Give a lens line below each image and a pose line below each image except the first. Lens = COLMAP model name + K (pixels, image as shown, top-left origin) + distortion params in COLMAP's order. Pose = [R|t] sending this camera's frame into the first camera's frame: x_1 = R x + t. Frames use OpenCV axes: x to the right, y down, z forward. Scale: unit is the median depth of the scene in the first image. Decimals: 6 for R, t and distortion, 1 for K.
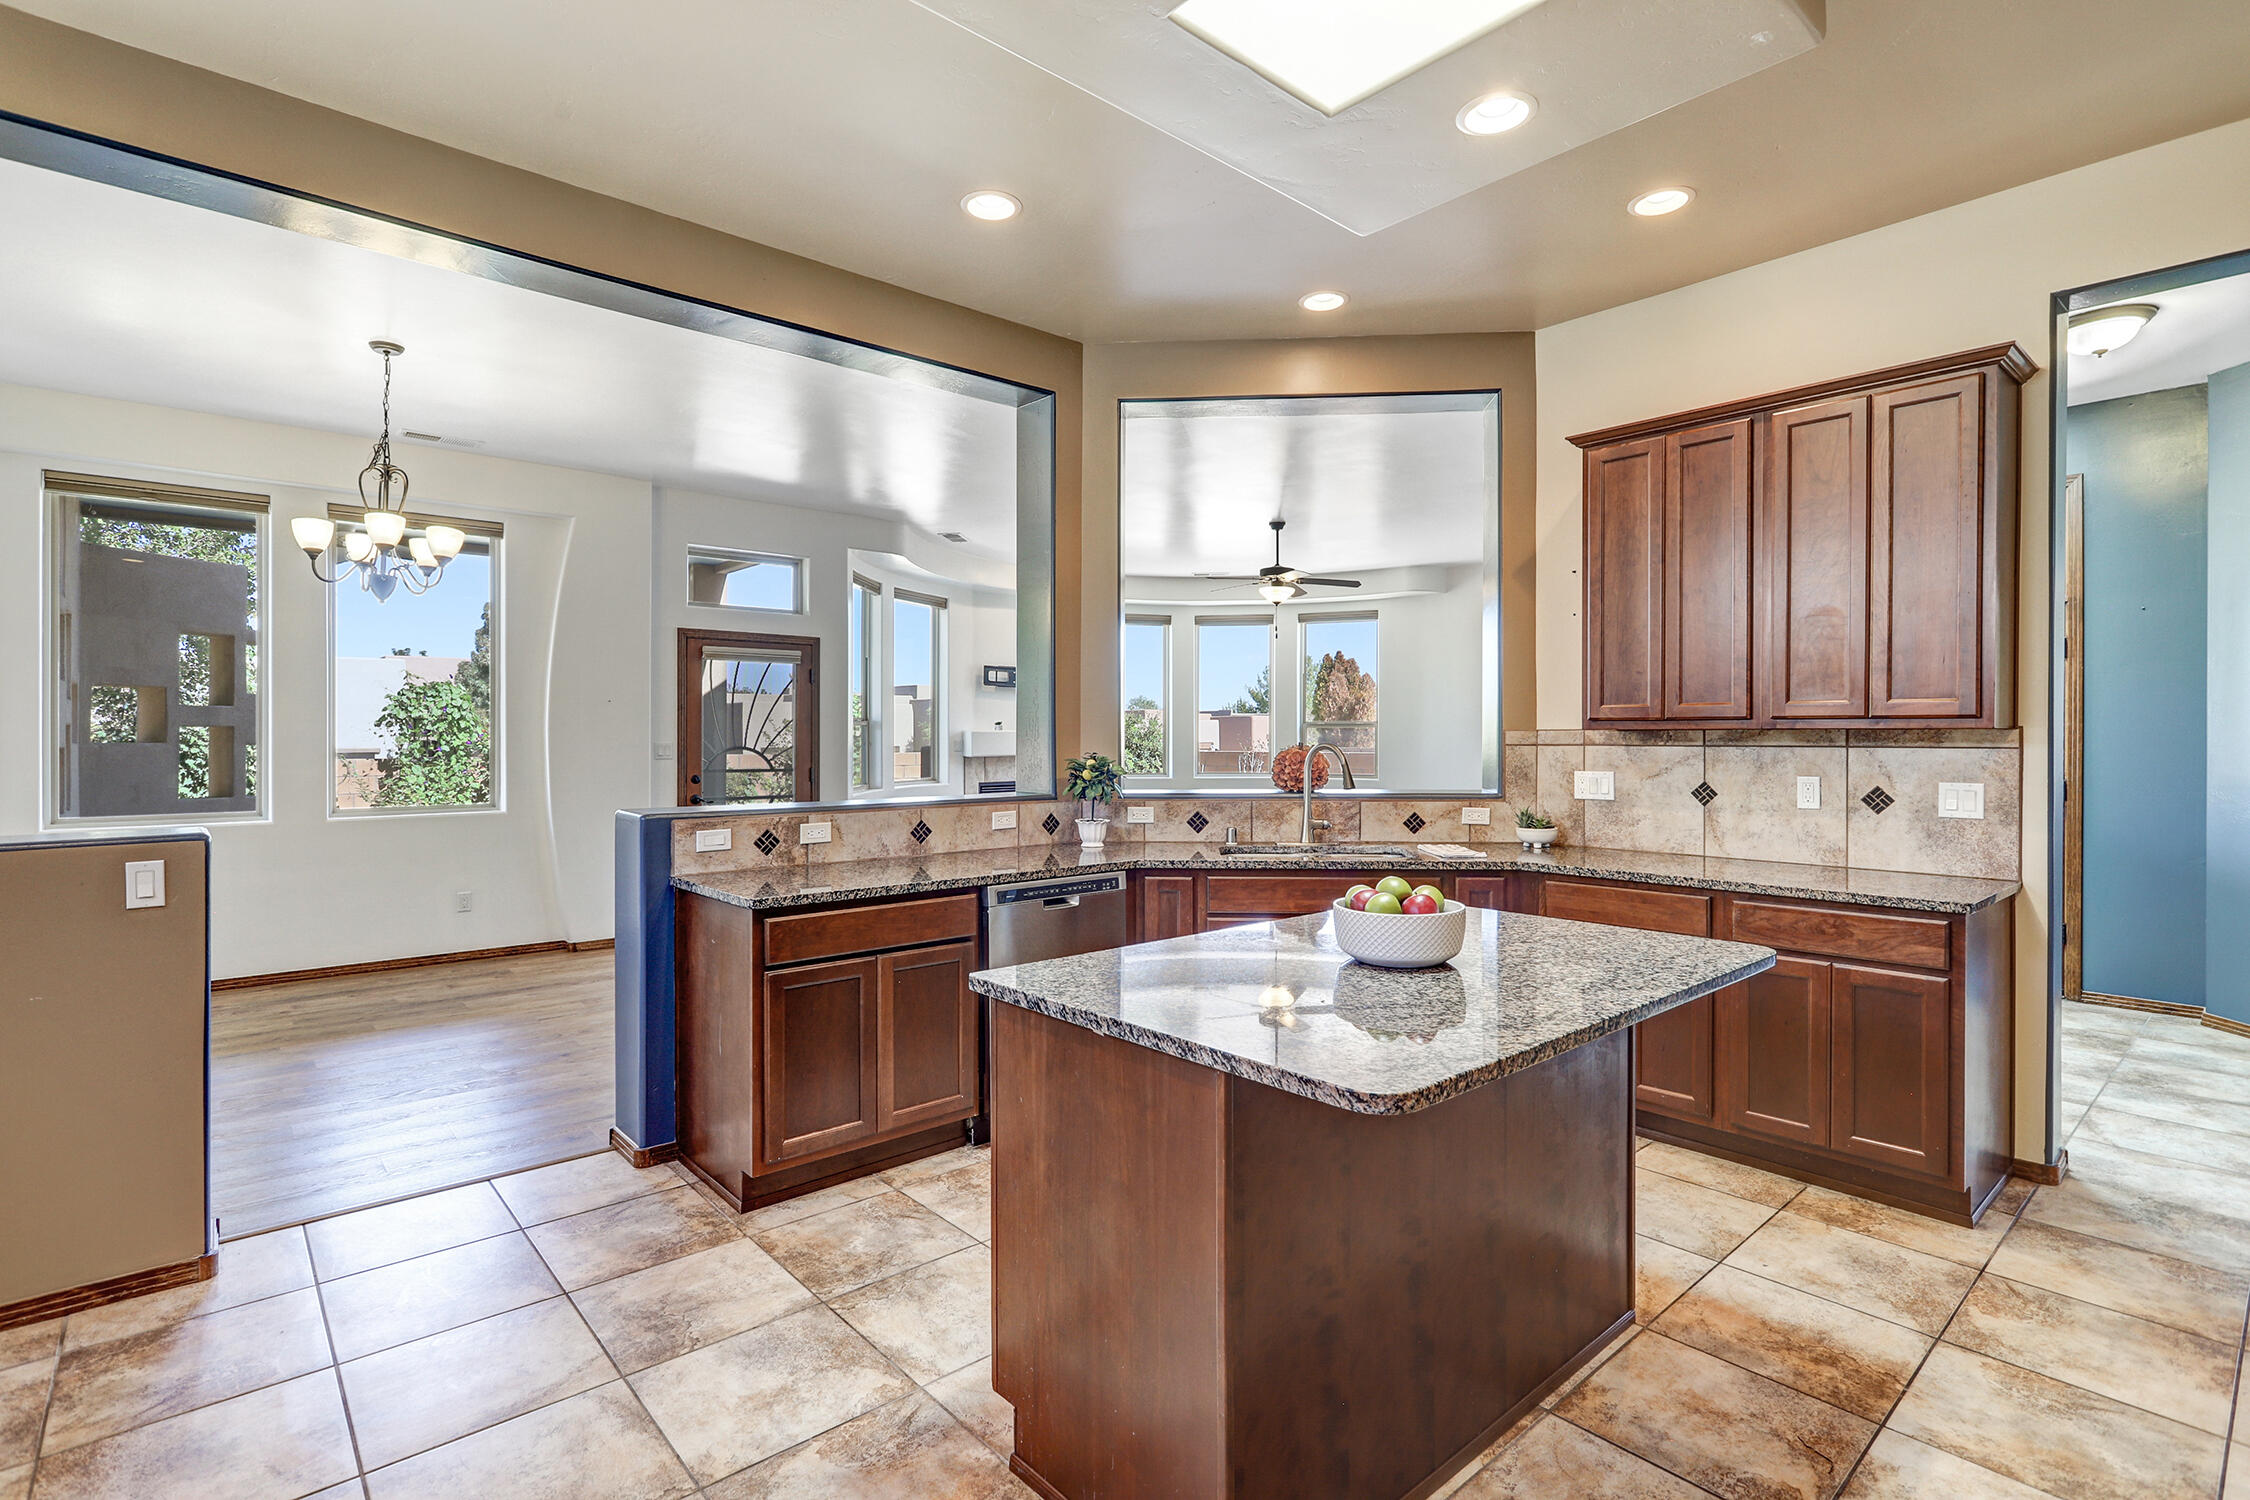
lens RADIAL K [[1066.5, 0, 1126.4], [0, 1066.5, 742.0], [0, 0, 1]] dist [-0.000455, -0.000062]
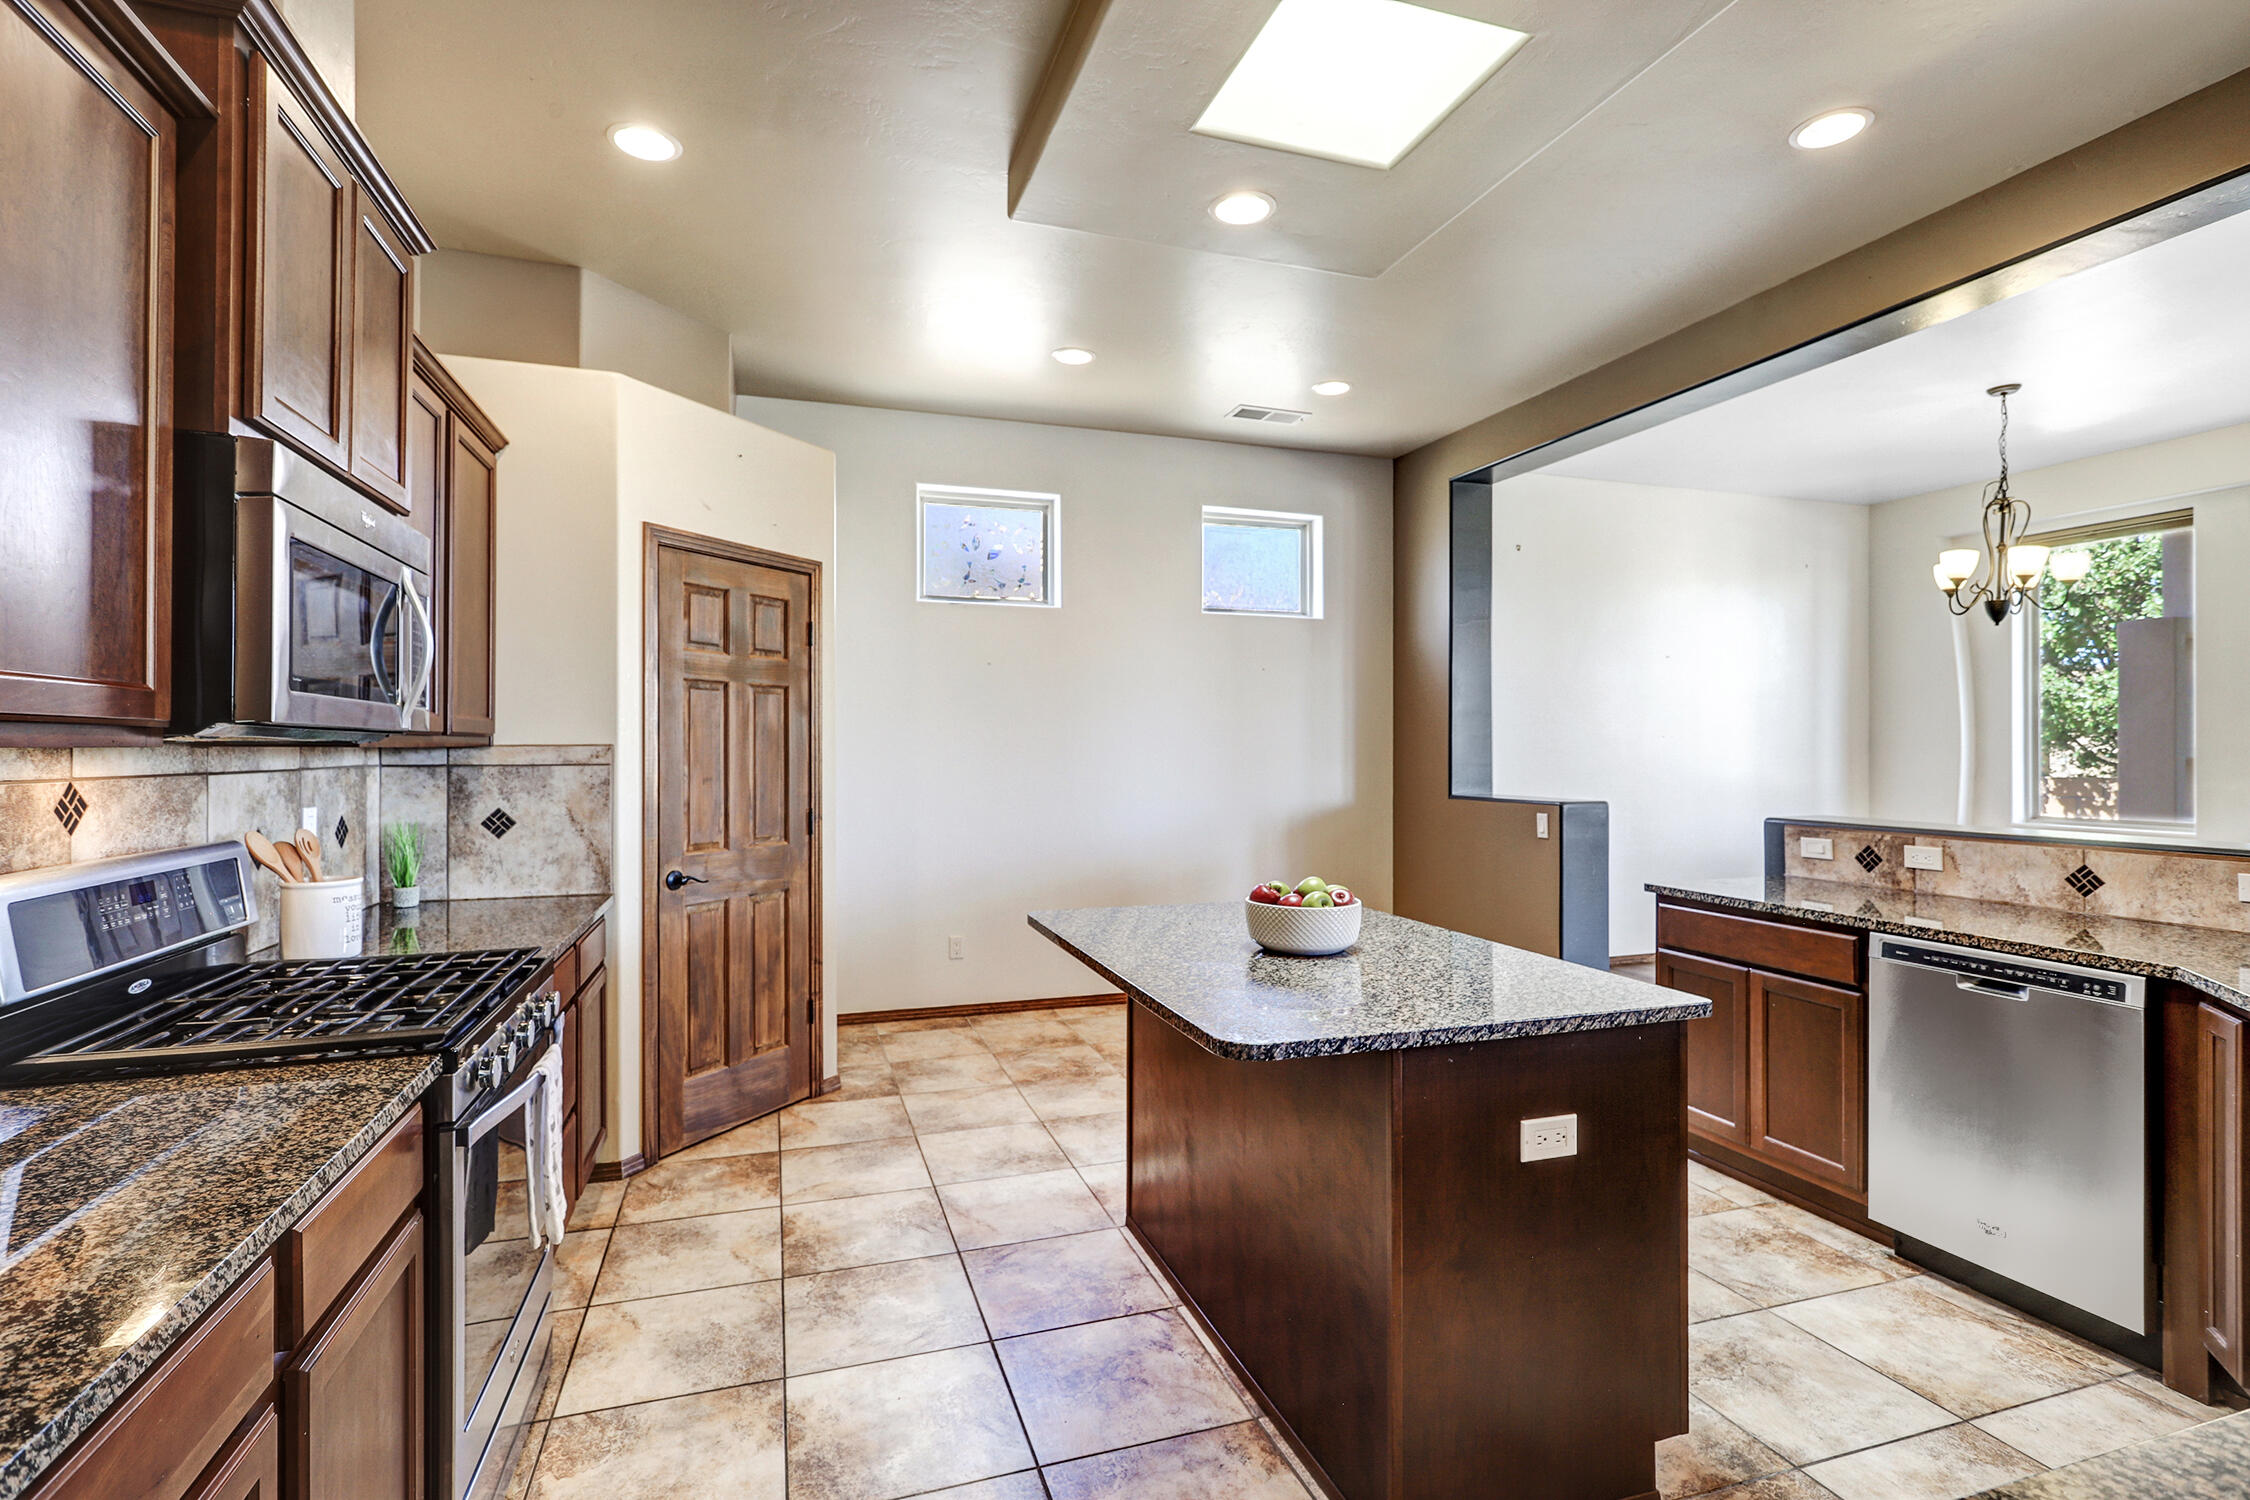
lens RADIAL K [[1066.5, 0, 1126.4], [0, 1066.5, 742.0], [0, 0, 1]] dist [-0.000455, -0.000062]
pose [[-0.388520, -0.004416, -0.921430, 0.807187], [-0.005135, 0.999983, -0.002628, -0.005810], [0.921426, 0.003710, -0.388536, 0.748531]]
